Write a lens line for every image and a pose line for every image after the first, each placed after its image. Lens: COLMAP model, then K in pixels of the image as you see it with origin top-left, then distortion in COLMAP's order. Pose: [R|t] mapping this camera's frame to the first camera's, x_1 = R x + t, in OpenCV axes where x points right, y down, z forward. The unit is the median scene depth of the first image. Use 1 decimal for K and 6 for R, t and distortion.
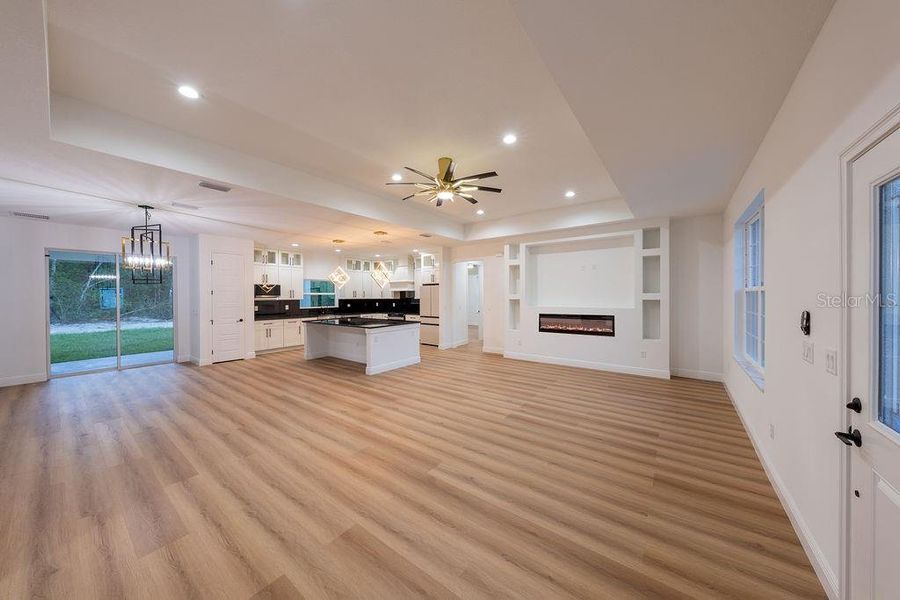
lens RADIAL K [[306.5, 0, 450.0], [0, 306.5, 300.0], [0, 0, 1]] dist [0.000036, 0.000049]
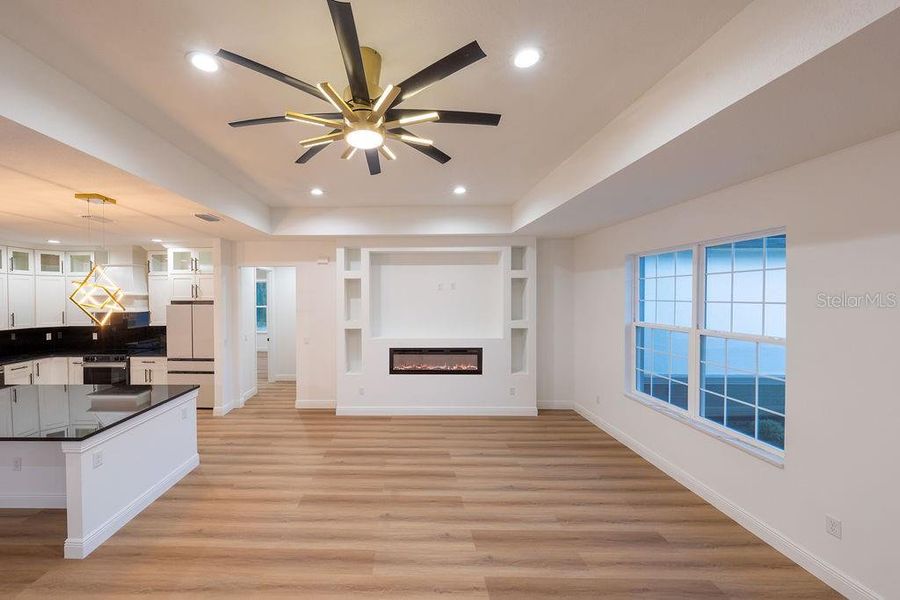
lens RADIAL K [[335.5, 0, 398.8], [0, 335.5, 301.3], [0, 0, 1]] dist [0.001285, 0.000116]
pose [[0.811341, -0.008390, 0.584512, -0.147148], [0.007384, 0.999964, 0.004105, -0.066901], [-0.584526, 0.000985, 0.811374, 0.339918]]
